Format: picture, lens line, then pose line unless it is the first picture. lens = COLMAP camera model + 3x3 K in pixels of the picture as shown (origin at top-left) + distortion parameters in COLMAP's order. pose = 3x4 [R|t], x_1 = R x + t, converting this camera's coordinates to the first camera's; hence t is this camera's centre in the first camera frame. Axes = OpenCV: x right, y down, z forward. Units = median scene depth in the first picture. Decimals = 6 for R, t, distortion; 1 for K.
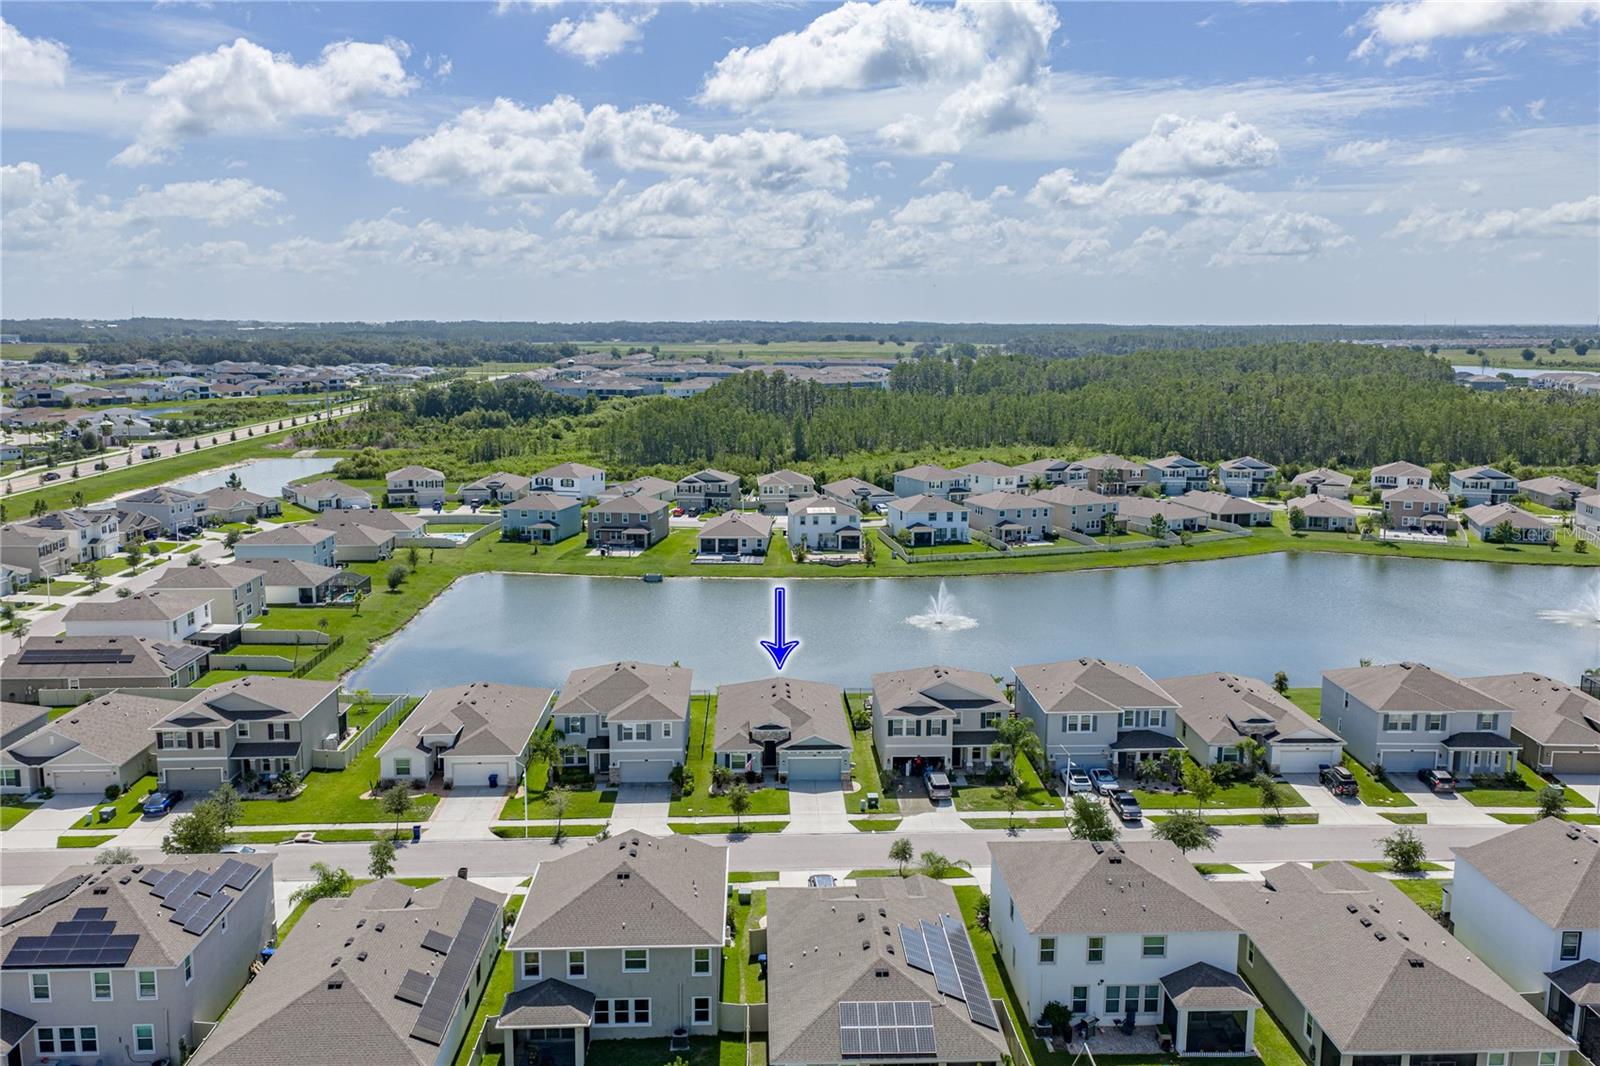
lens RADIAL K [[1318.1, 0, 793.9], [0, 1318.1, 547.3], [0, 0, 1]] dist [0.026423, -0.004760]
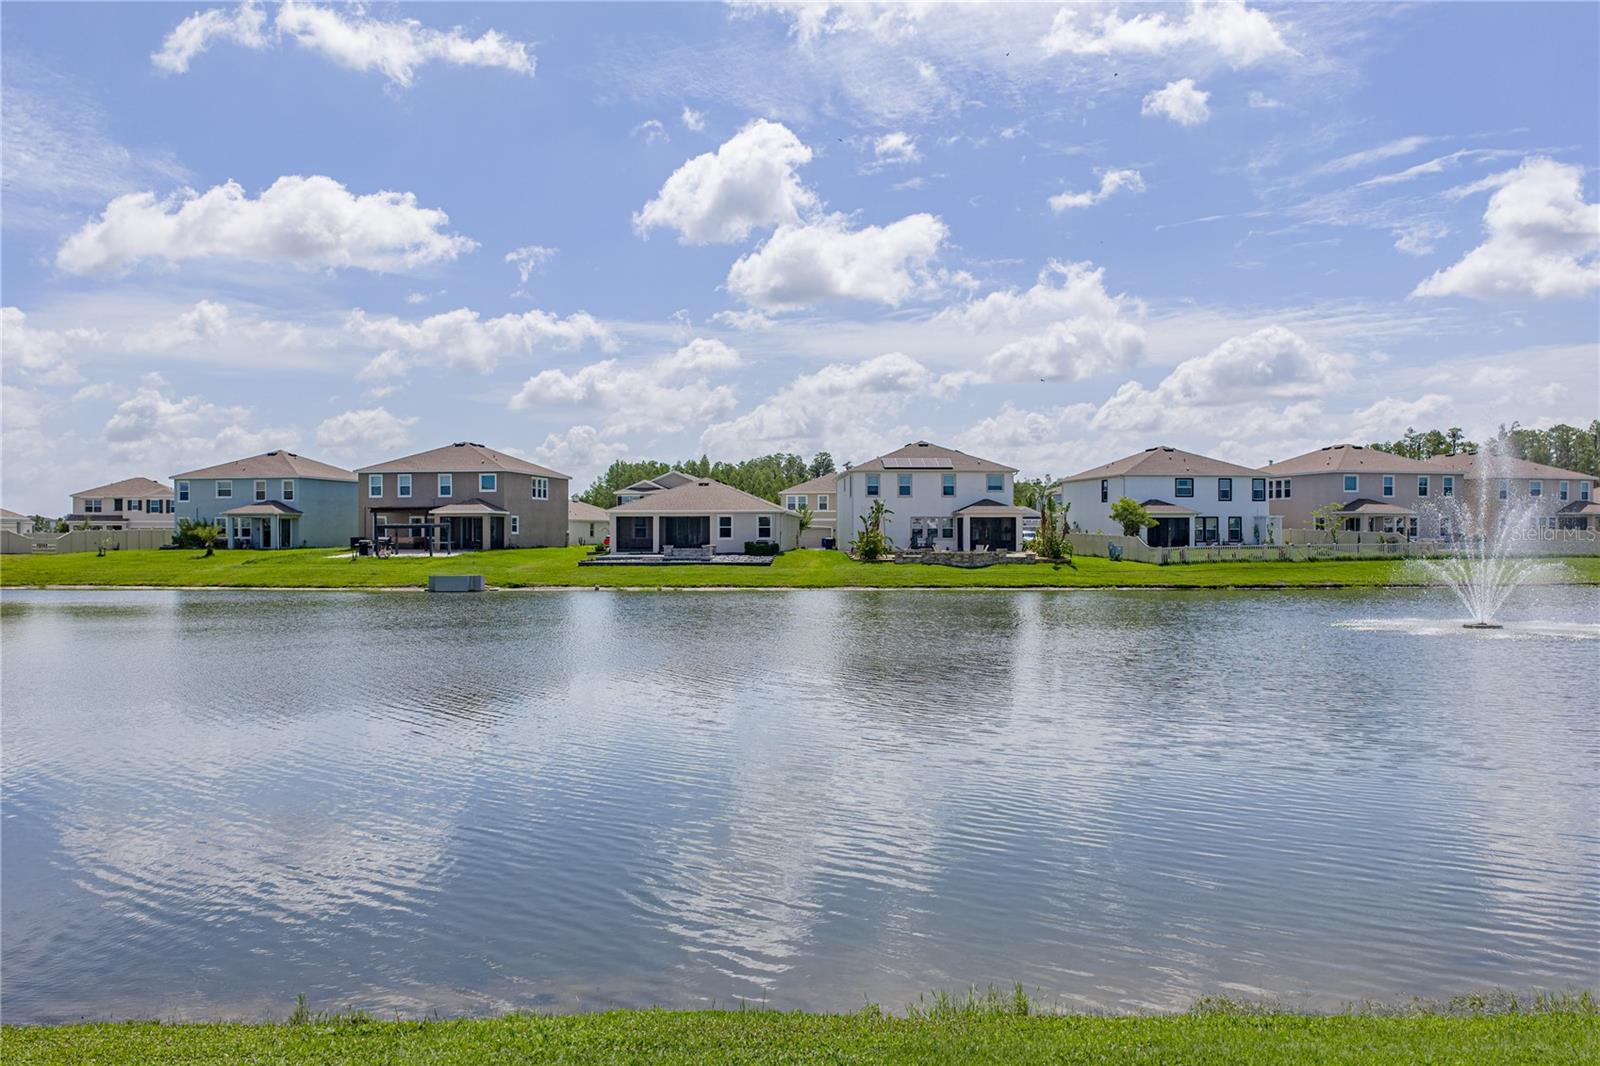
lens RADIAL K [[1318.1, 0, 793.9], [0, 1318.1, 547.3], [0, 0, 1]] dist [0.026423, -0.004760]
pose [[0.999389, -0.002026, -0.034889, -0.003483], [-0.003637, 0.986867, -0.161492, 0.064364], [0.034758, 0.161520, 0.986257, 0.598481]]
